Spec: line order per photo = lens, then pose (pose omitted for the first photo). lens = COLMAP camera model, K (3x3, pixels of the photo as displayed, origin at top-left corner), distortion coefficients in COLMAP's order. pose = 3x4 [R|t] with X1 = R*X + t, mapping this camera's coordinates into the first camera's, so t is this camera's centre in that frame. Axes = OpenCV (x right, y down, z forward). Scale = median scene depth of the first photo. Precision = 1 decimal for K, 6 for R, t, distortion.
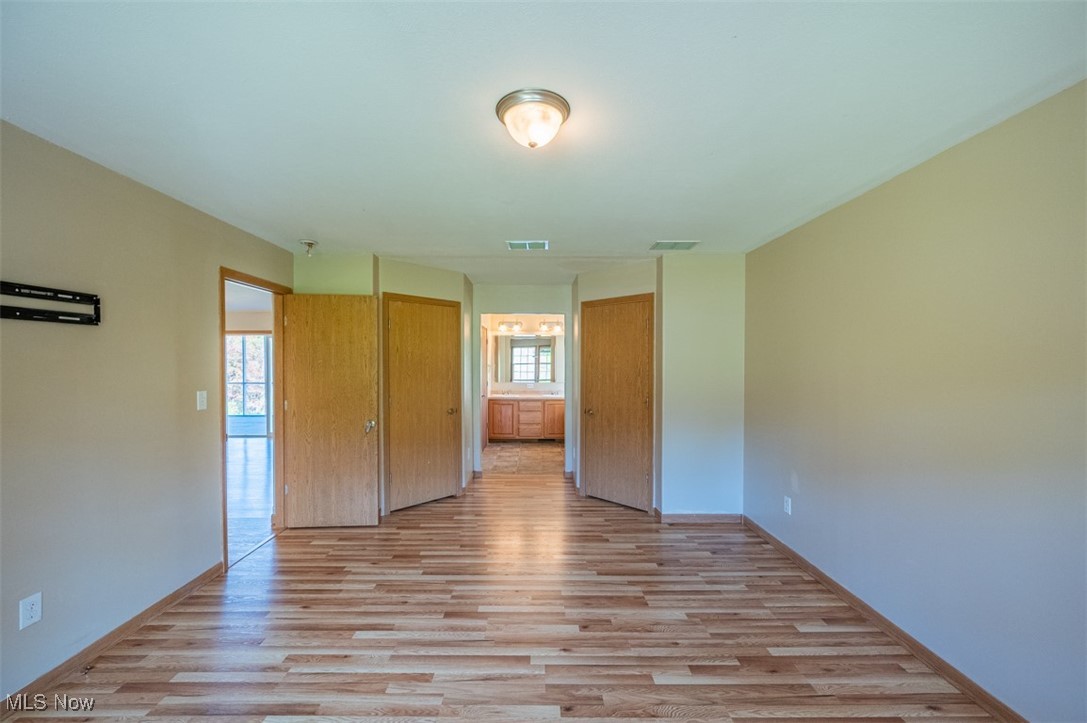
lens RADIAL K [[438.3, 0, 535.3], [0, 438.3, 364.9], [0, 0, 1]] dist [0.001812, 0.000045]
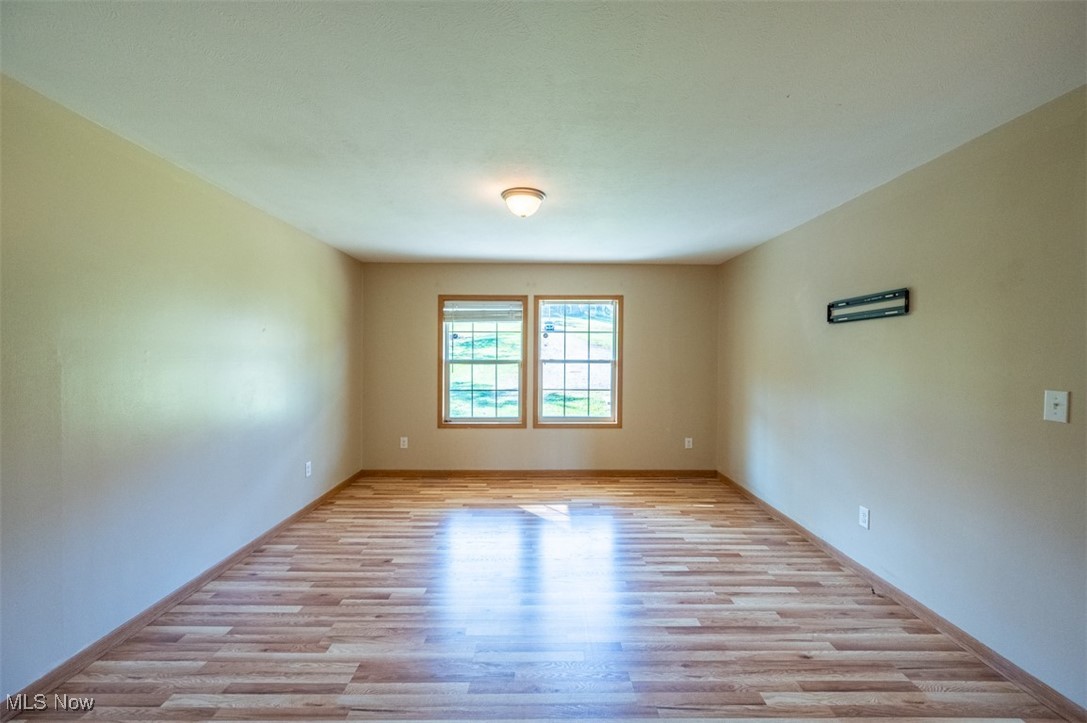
lens RADIAL K [[438.3, 0, 553.1], [0, 438.3, 361.1], [0, 0, 1]] dist [0.001812, 0.000045]
pose [[-0.999488, -0.004898, -0.031610, -0.028878], [-0.005414, 0.999853, 0.016277, 0.008637], [0.031525, 0.016440, -0.999368, 1.076704]]
